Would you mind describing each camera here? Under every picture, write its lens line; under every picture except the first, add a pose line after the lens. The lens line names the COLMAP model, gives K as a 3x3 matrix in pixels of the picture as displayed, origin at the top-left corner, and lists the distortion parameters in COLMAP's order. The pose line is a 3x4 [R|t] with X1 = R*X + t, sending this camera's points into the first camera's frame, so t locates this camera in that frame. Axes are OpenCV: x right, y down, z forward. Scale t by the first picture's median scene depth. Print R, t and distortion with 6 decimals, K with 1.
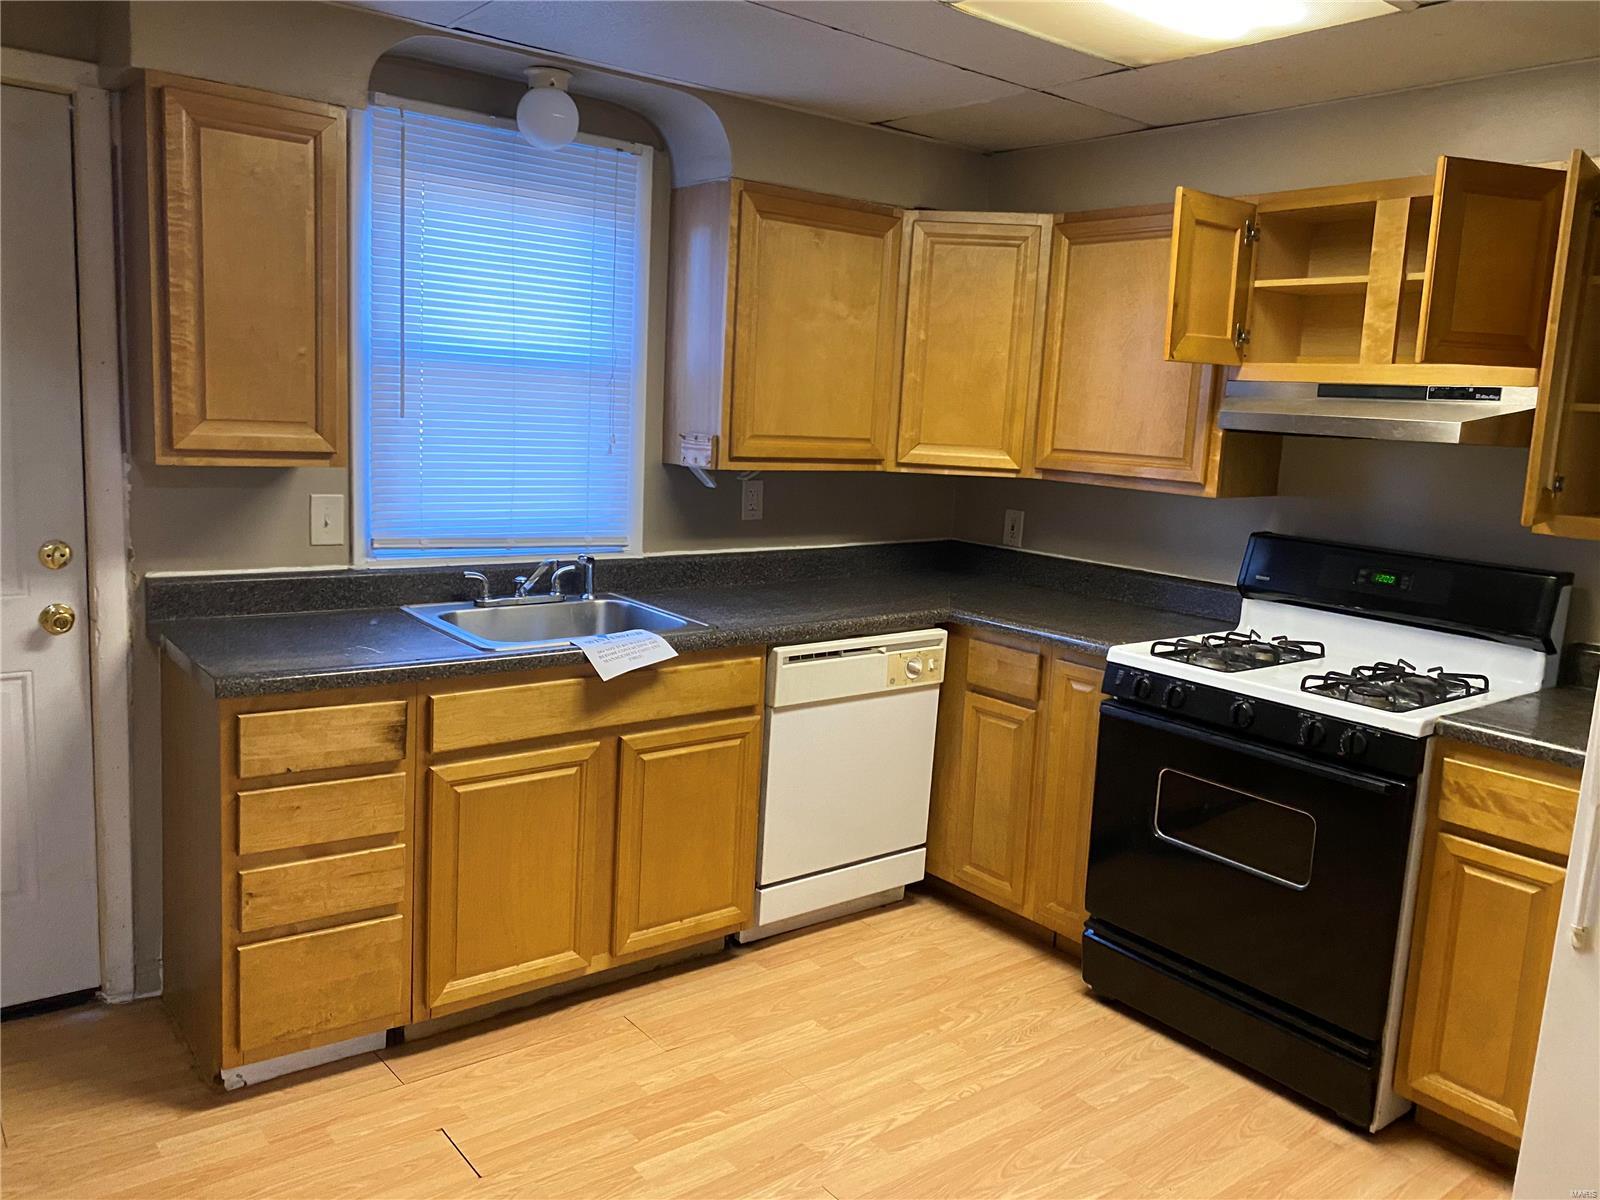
lens RADIAL K [[1207.6, 0, 800.0], [0, 1207.6, 600.0], [0, 0, 1]] dist [-0.106609, 0.110841]
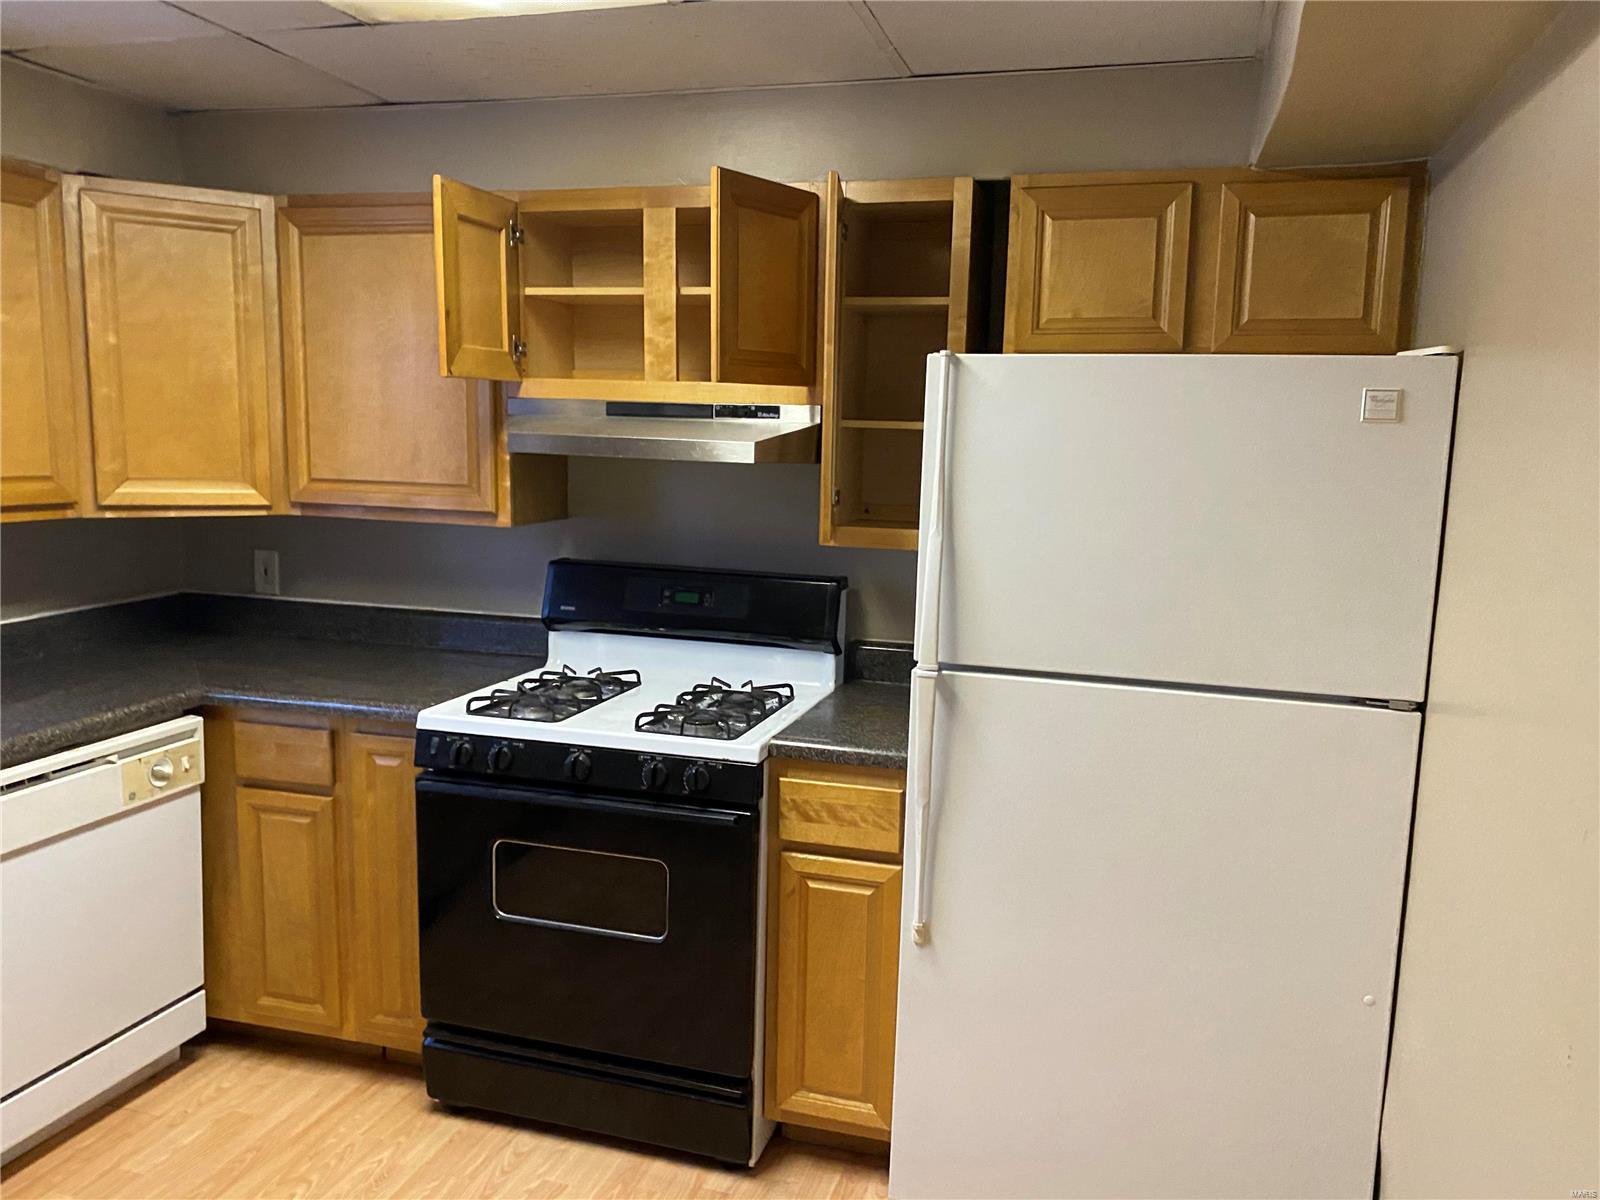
lens RADIAL K [[1197.2, 0, 802.6], [0, 1197.2, 621.5], [0, 0, 1]] dist [0.065088, -0.083034]
pose [[0.816143, -0.108148, 0.567639, -0.001036], [0.101043, 0.993905, 0.044084, -0.032875], [-0.568947, 0.021377, 0.822096, 0.118651]]
